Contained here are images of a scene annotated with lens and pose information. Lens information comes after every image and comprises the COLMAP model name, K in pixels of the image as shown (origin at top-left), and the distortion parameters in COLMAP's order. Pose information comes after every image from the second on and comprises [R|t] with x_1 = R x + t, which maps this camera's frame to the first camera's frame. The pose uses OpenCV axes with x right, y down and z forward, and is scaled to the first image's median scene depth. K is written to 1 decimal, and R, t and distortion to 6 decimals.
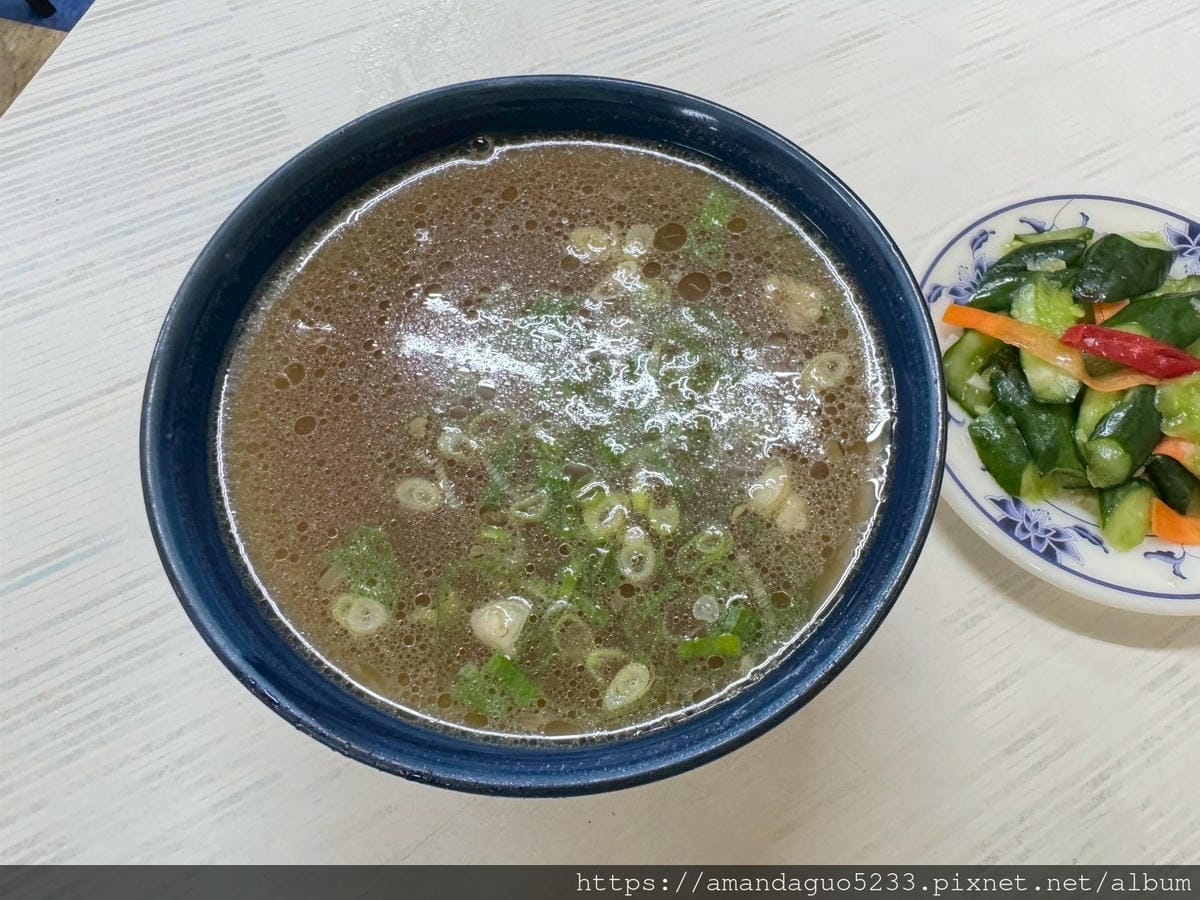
lens RADIAL K [[858.2, 0, 704.5], [0, 858.2, 440.2], [0, 0, 1]] dist [0.000486, -0.002889]
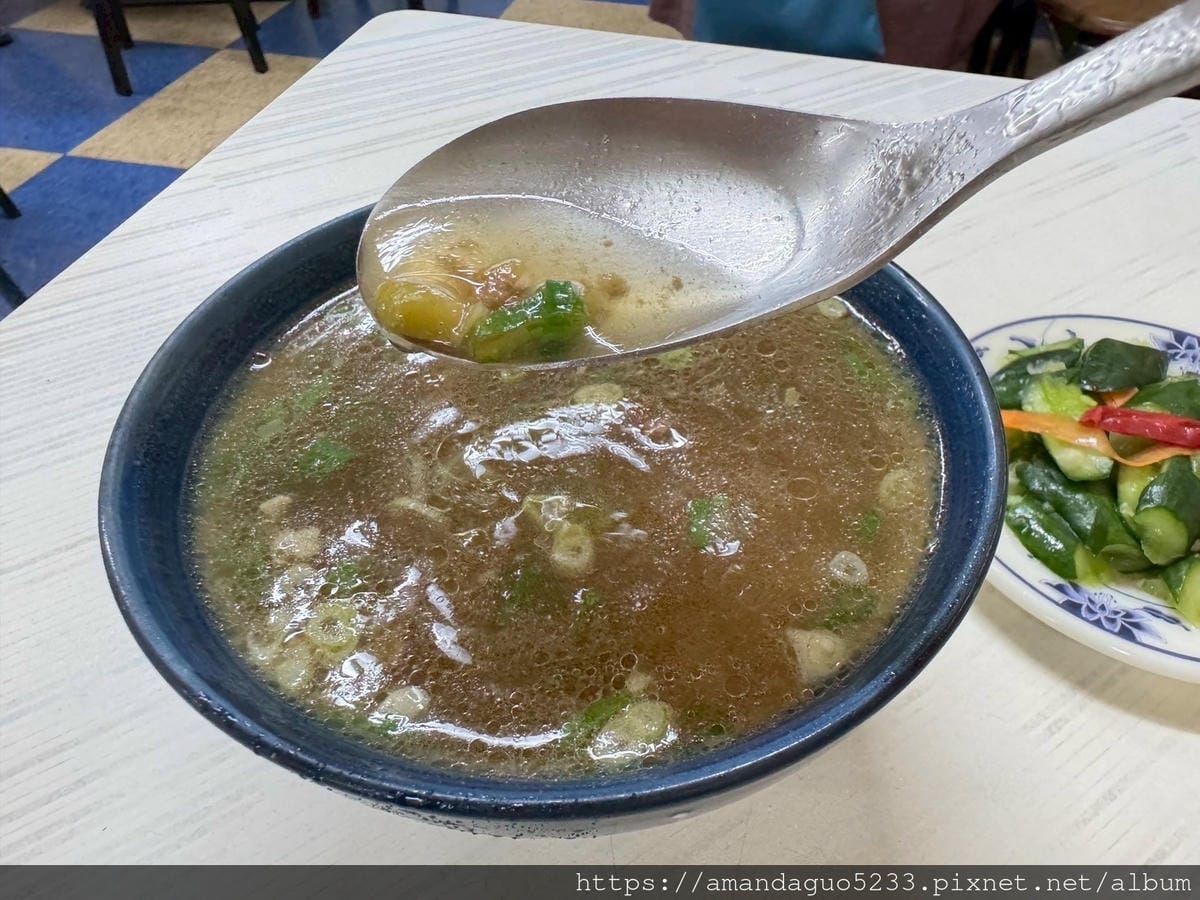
lens RADIAL K [[858.2, 0, 704.5], [0, 858.2, 440.2], [0, 0, 1]] dist [0.000486, -0.002889]
pose [[0.996914, -0.069513, 0.036470, -0.047739], [0.077852, 0.935031, -0.345913, 0.210481], [-0.010055, 0.347685, 0.937557, 0.102019]]
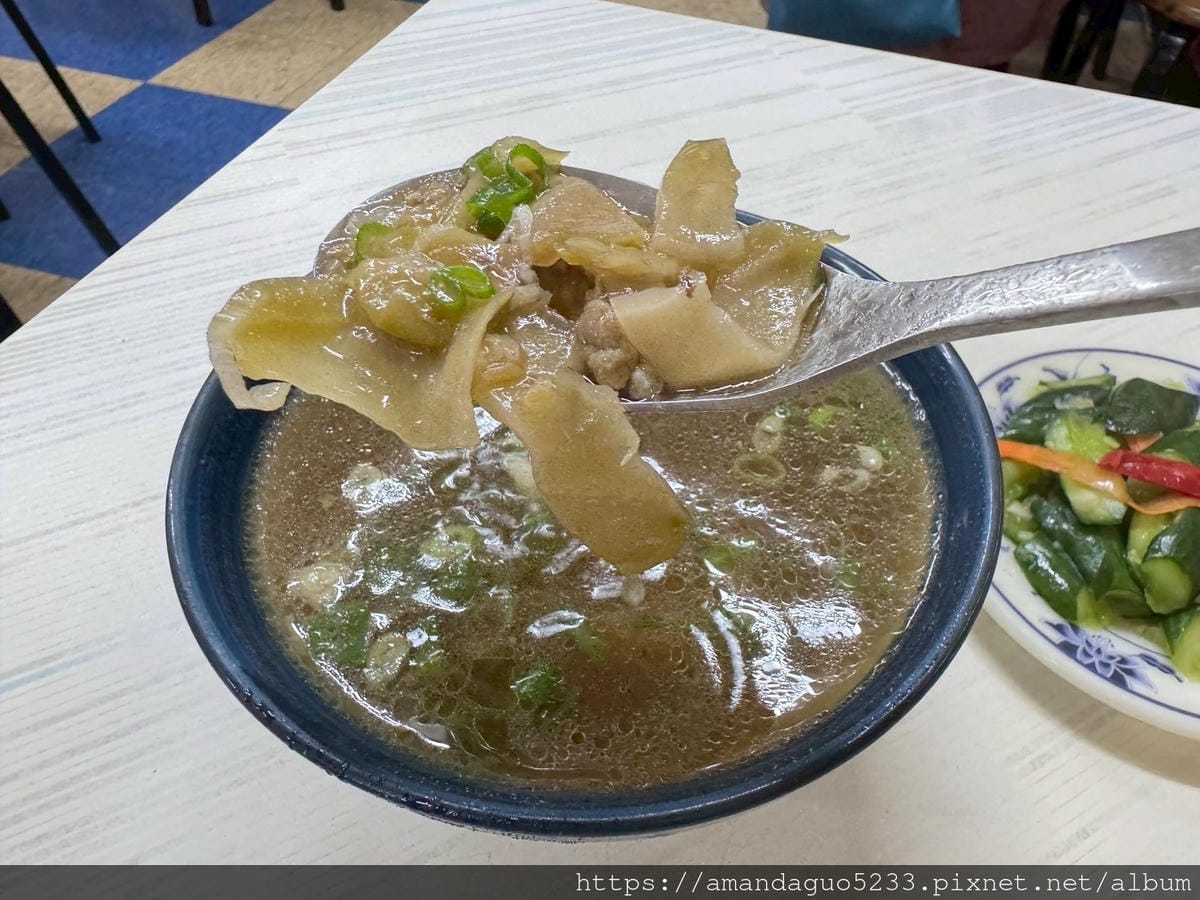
lens RADIAL K [[859.4, 0, 703.8], [0, 859.4, 440.3], [0, 0, 1]] dist [-0.001055, -0.001270]
pose [[0.999815, 0.010861, -0.015855, -0.025750], [-0.015192, 0.951940, -0.305908, 0.170125], [0.011770, 0.306092, 0.951929, 0.045286]]
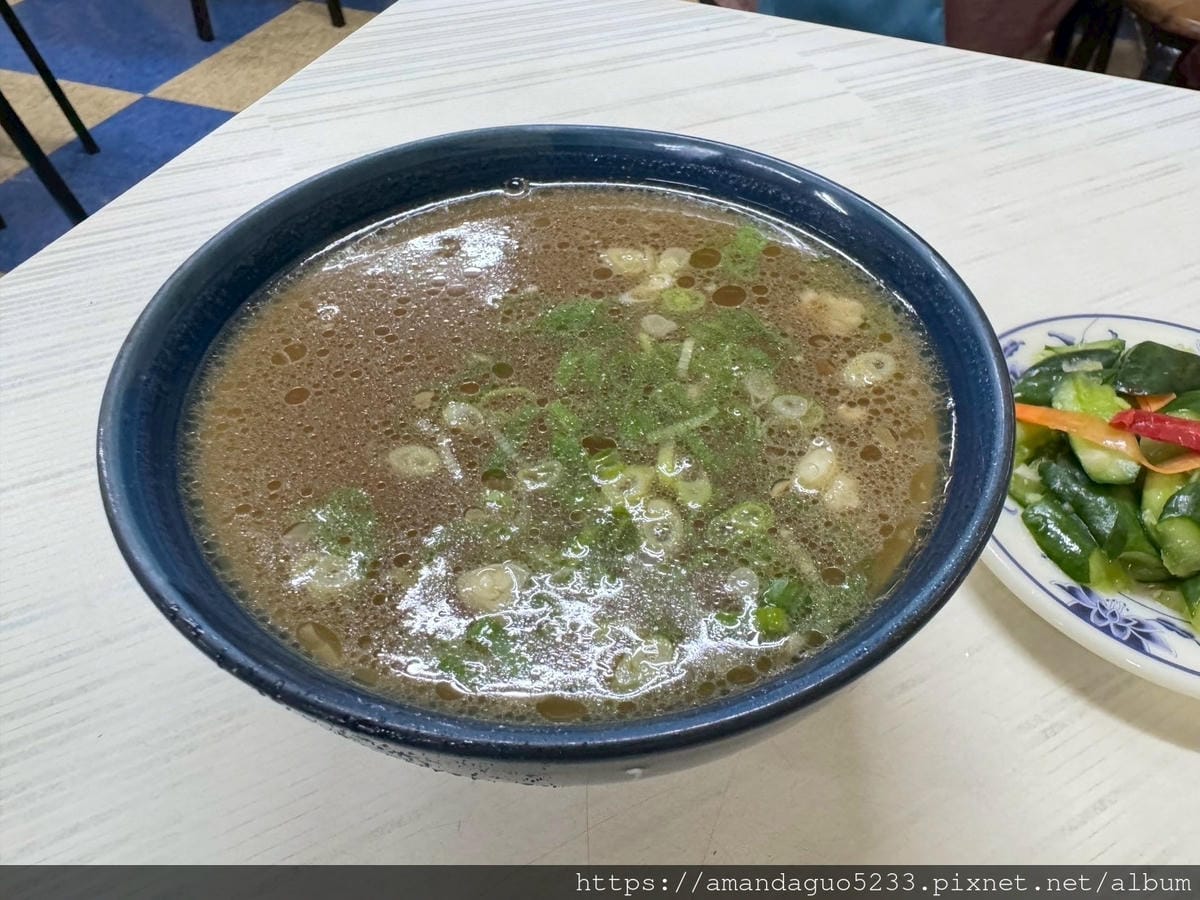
lens RADIAL K [[858.2, 0, 704.5], [0, 858.2, 440.2], [0, 0, 1]] dist [0.000486, -0.002889]
pose [[0.999833, 0.012316, -0.013537, -0.017198], [-0.016088, 0.944092, -0.329288, 0.222122], [0.008725, 0.329451, 0.944132, 0.117288]]
